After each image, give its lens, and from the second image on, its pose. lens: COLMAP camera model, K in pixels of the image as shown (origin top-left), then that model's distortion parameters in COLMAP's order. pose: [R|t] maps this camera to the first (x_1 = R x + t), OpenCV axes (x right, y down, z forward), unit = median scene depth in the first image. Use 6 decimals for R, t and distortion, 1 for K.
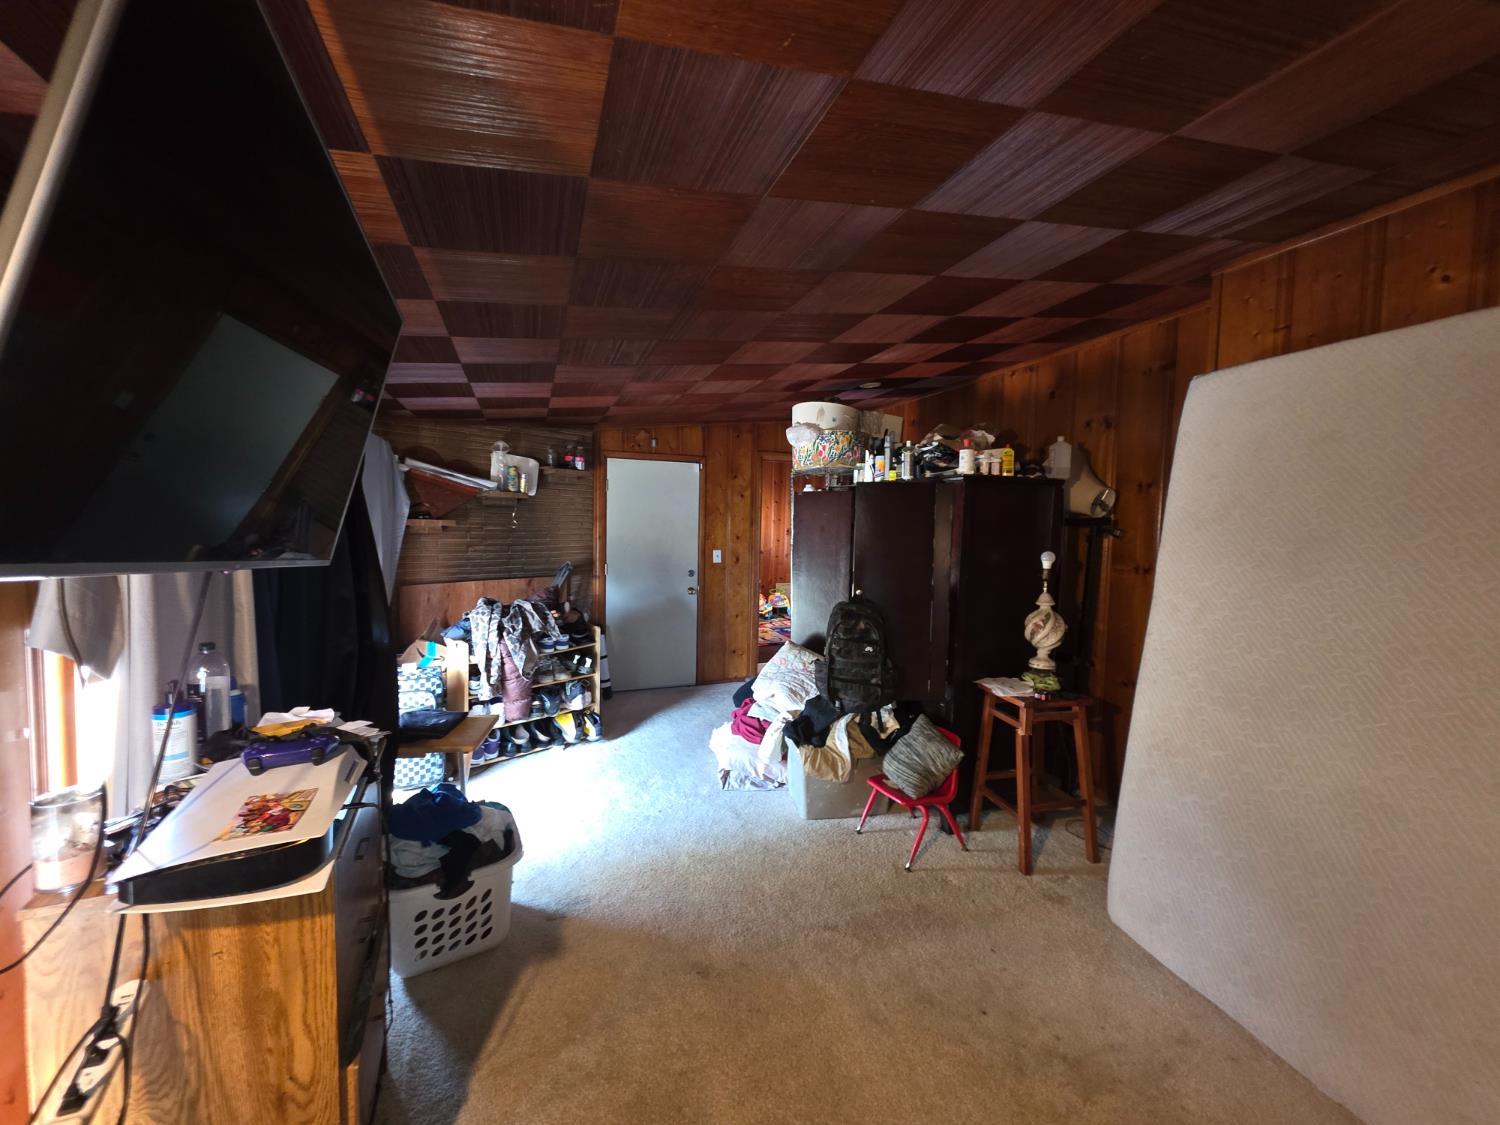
lens RADIAL K [[608.4, 0, 762.5], [0, 608.4, 559.9], [0, 0, 1]] dist [-0.000199, -0.000992]
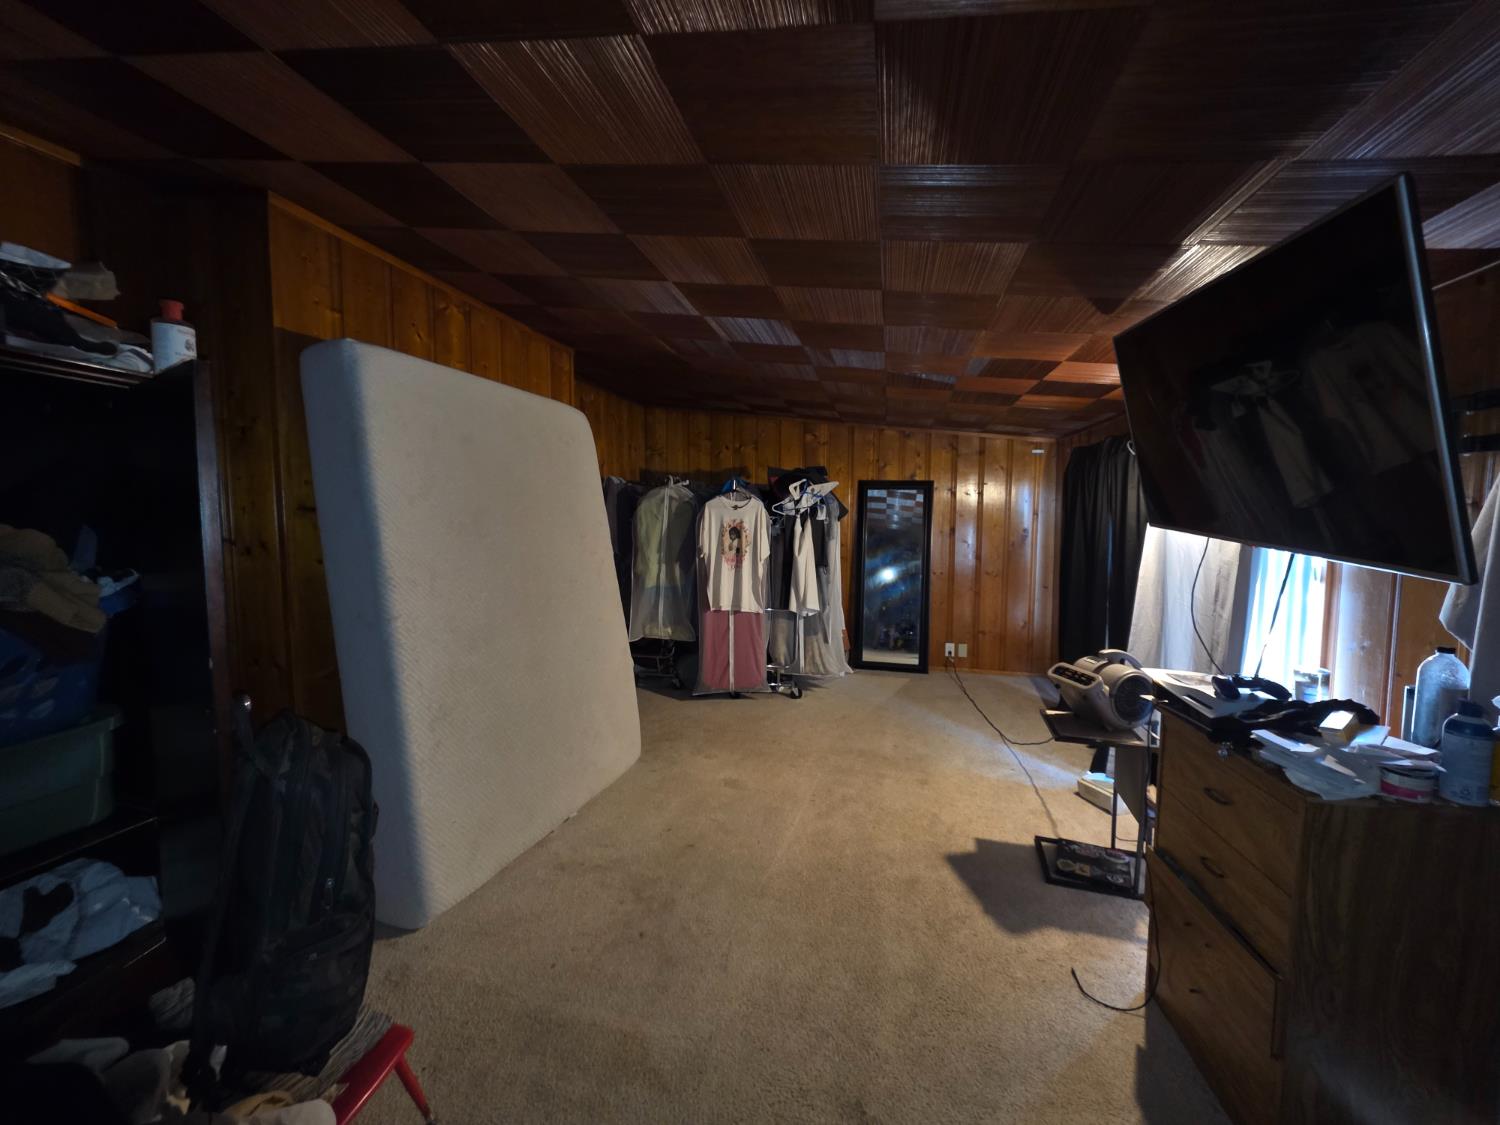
lens RADIAL K [[608.4, 0, 762.5], [0, 608.4, 559.9], [0, 0, 1]] dist [-0.000199, -0.000992]
pose [[-0.853152, -0.070498, 0.516878, -0.358287], [0.011282, 0.988101, 0.153392, -0.121805], [-0.521541, 0.136698, -0.842205, 1.697870]]
